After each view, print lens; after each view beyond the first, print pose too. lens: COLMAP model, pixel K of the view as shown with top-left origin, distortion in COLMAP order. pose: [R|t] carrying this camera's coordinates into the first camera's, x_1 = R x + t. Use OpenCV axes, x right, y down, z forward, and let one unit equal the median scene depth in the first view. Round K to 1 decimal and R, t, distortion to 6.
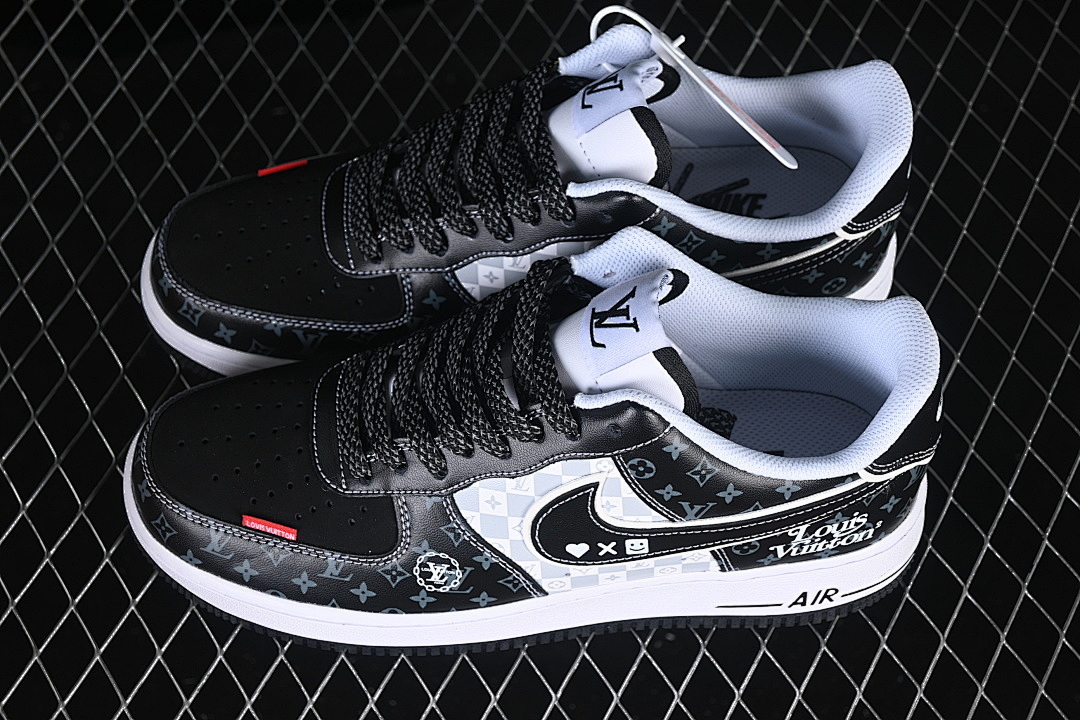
lens RADIAL K [[2260.5, 0, 540.0], [0, 2260.5, 360.0], [0, 0, 1]] dist [-0.007526, 0.136035]
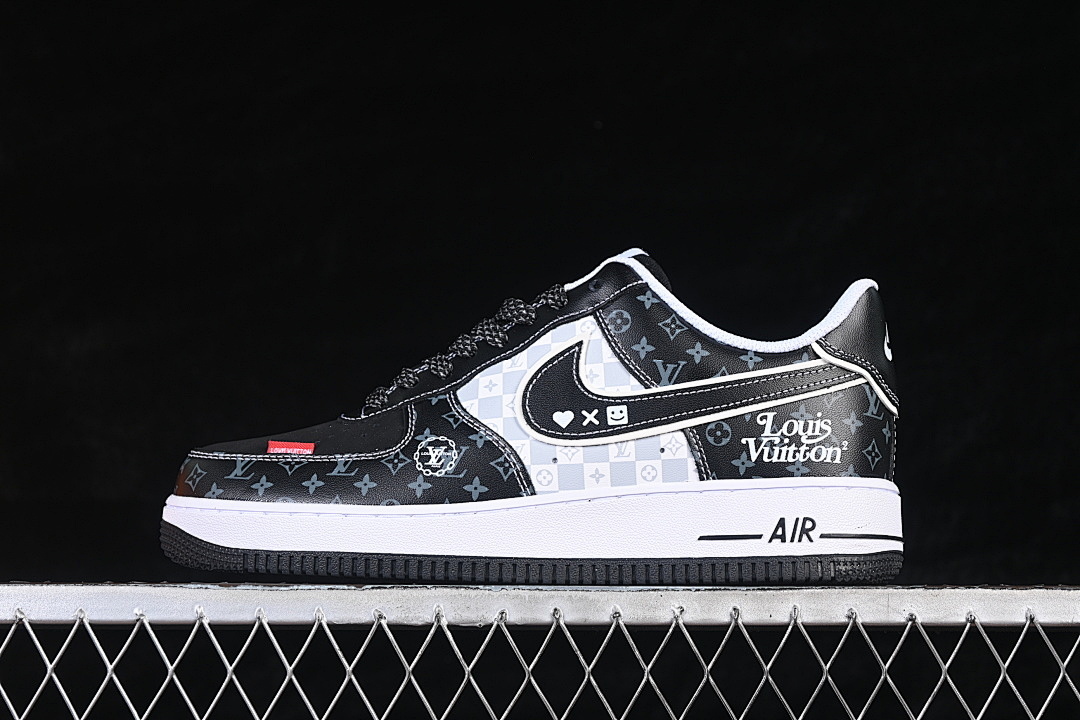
lens RADIAL K [[2260.5, 0, 540.0], [0, 2260.5, 360.0], [0, 0, 1]] dist [-0.007526, 0.136035]
pose [[0.995501, -0.008299, -0.094383, 0.108388], [-0.076198, 0.521909, -0.849591, 0.995259], [0.056311, 0.852961, 0.518929, 0.399615]]
